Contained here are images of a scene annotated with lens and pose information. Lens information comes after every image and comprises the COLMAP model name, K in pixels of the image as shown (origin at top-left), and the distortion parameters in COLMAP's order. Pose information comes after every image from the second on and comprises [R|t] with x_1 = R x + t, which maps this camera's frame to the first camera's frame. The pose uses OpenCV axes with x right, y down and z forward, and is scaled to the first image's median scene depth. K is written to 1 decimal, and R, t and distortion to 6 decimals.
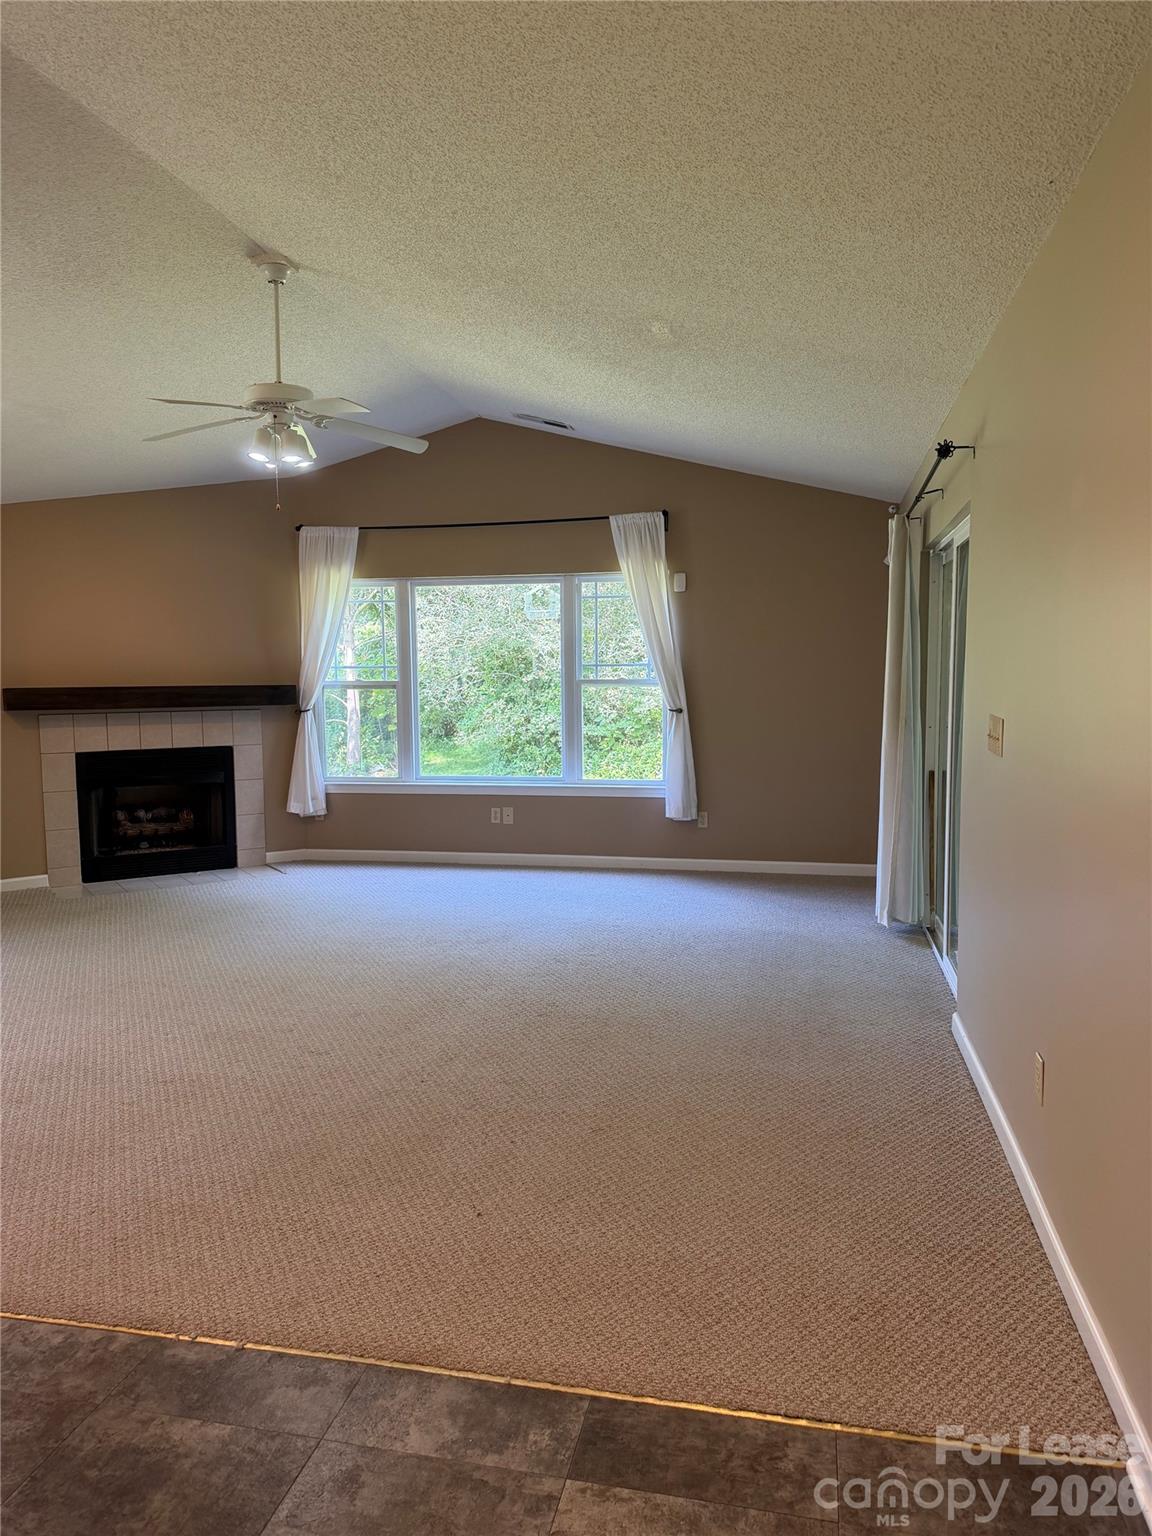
lens RADIAL K [[1080.5, 0, 584.1], [0, 1080.5, 768.5], [0, 0, 1]] dist [0.010315, -0.007729]
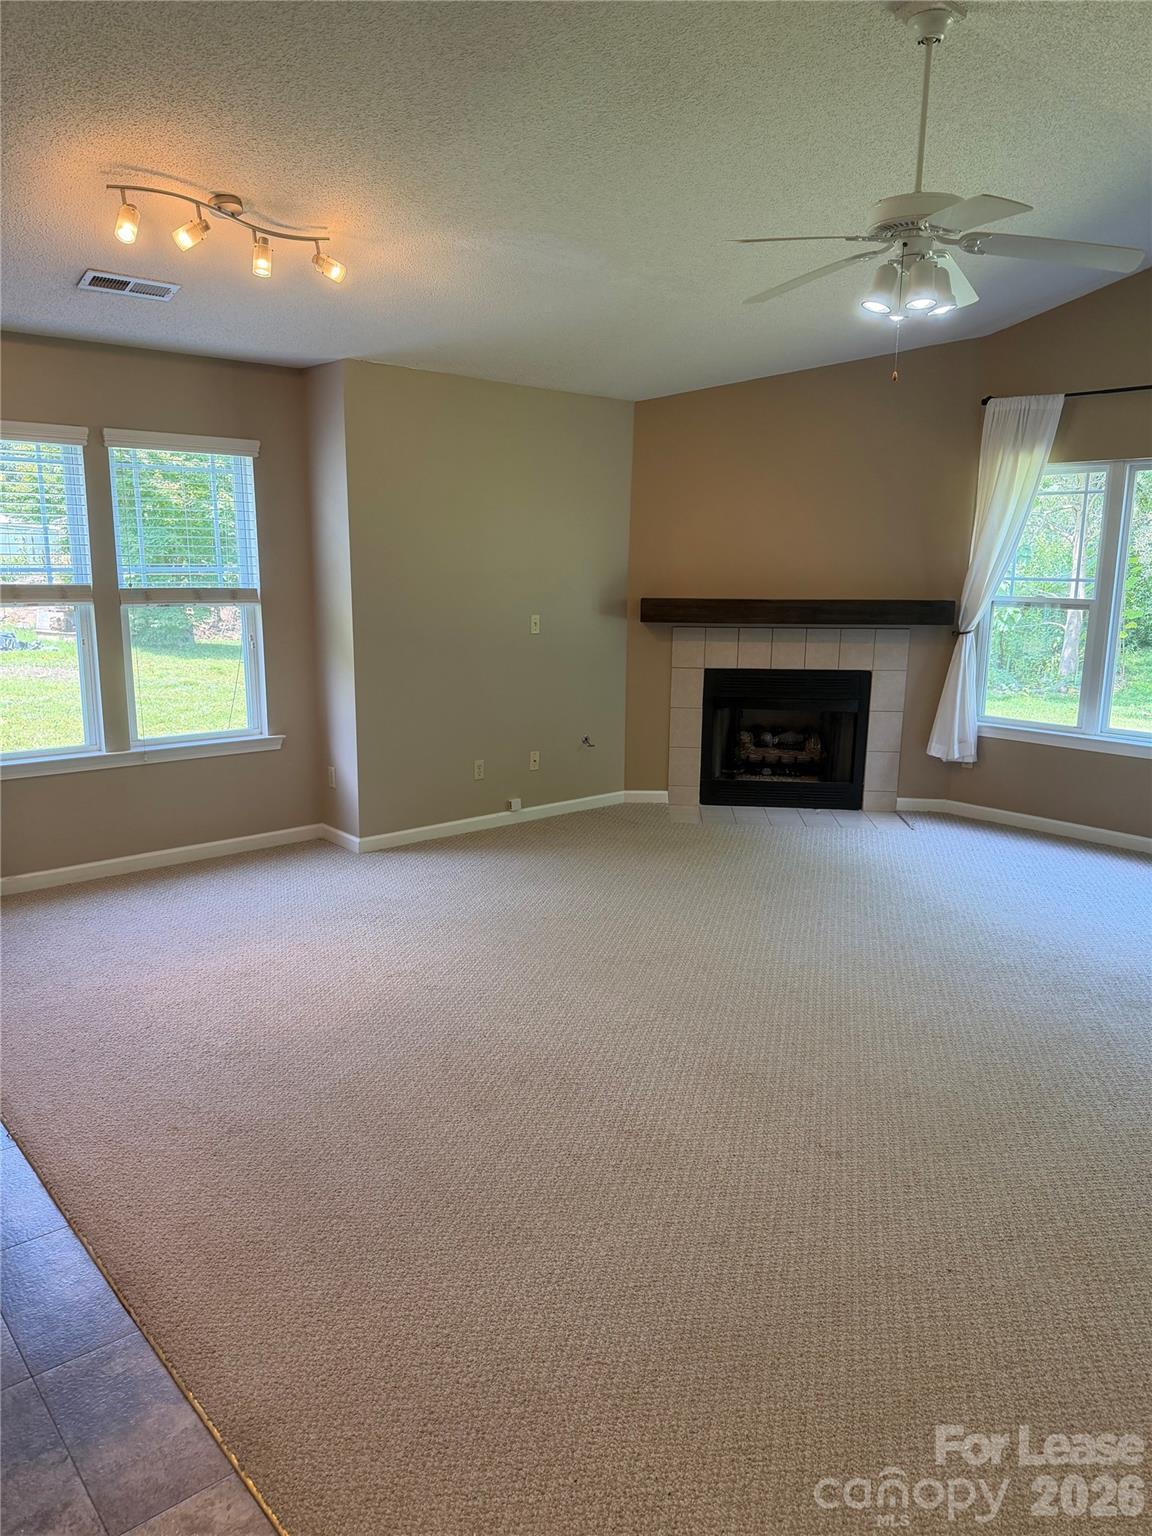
lens RADIAL K [[1101.1, 0, 540.2], [0, 1101.1, 787.2], [0, 0, 1]] dist [0.054259, -0.058350]
pose [[0.787493, 0.138561, -0.600546, 0.008898], [-0.069826, 0.988185, 0.136436, -0.033036], [0.612356, -0.065508, 0.787864, 0.149116]]
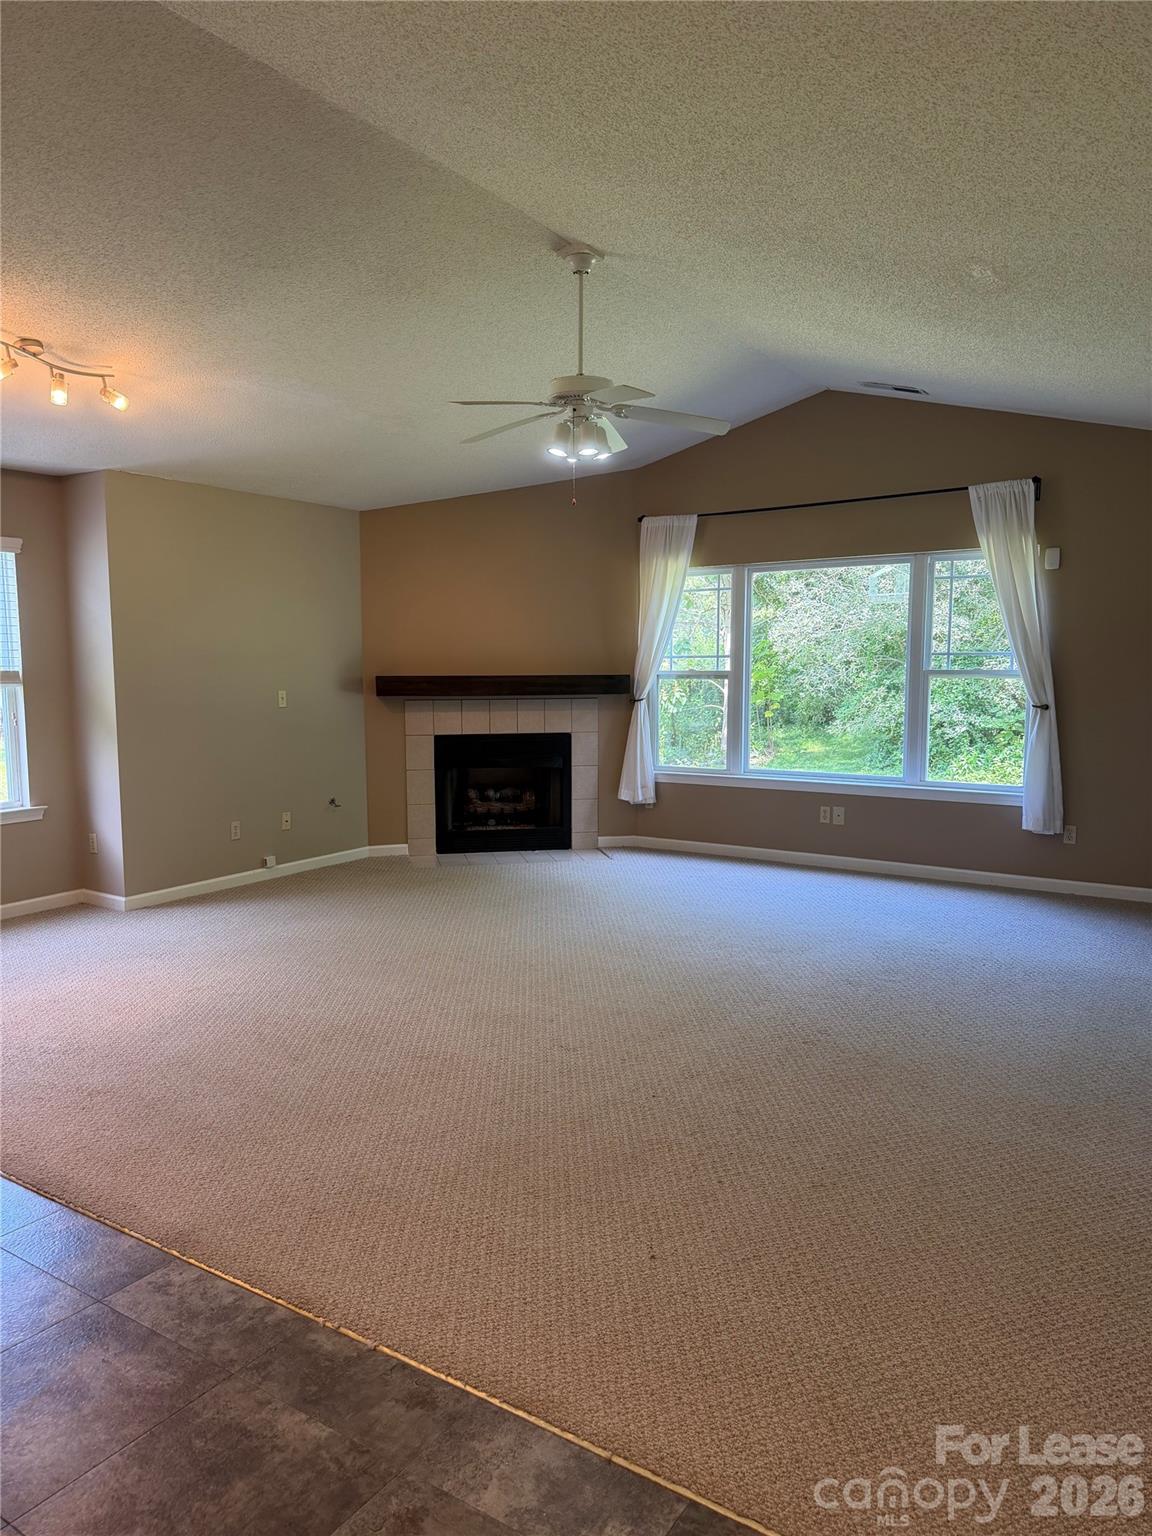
lens RADIAL K [[1077.5, 0, 567.1], [0, 1077.5, 778.0], [0, 0, 1]] dist [0.055726, -0.066033]
pose [[0.930979, 0.046351, -0.362117, 0.051628], [-0.037970, 0.998821, 0.030232, -0.008911], [0.363092, -0.014396, 0.931642, 0.034145]]
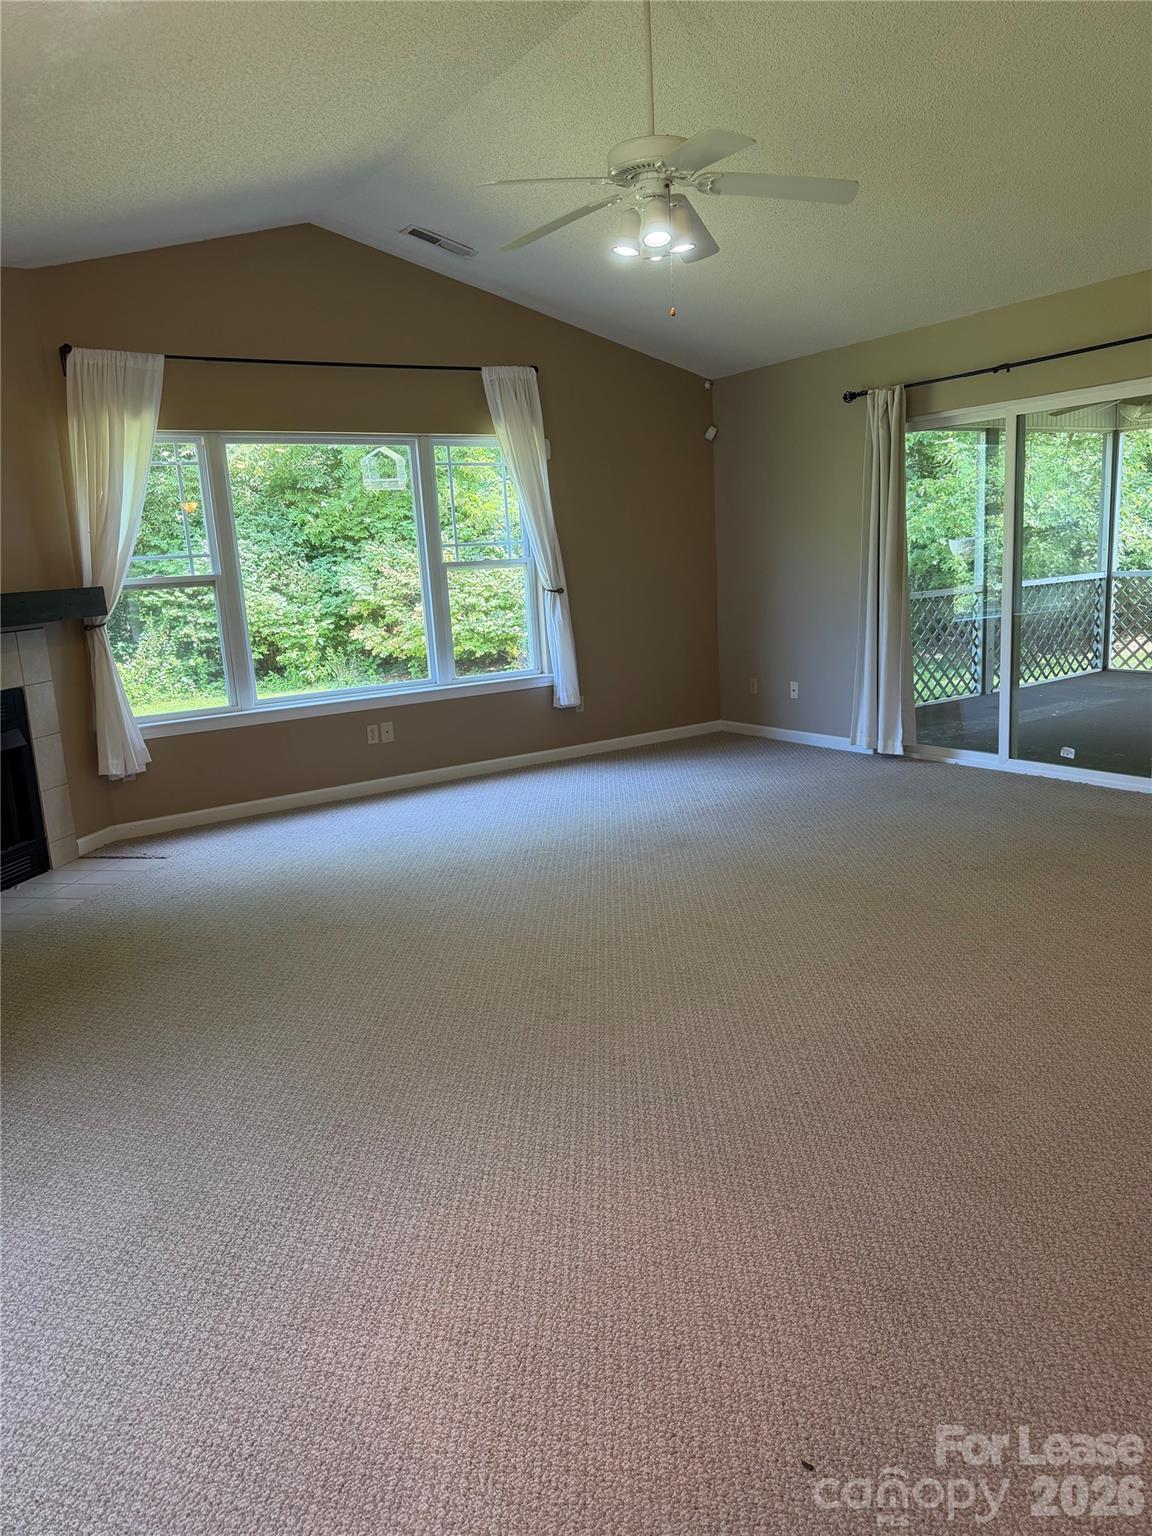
lens RADIAL K [[1077.5, 0, 567.1], [0, 1077.5, 778.0], [0, 0, 1]] dist [0.055726, -0.066033]
pose [[0.694986, -0.174358, 0.697563, -0.595346], [0.110794, 0.984535, 0.135702, -0.020592], [-0.710436, -0.017025, 0.703556, 0.327895]]
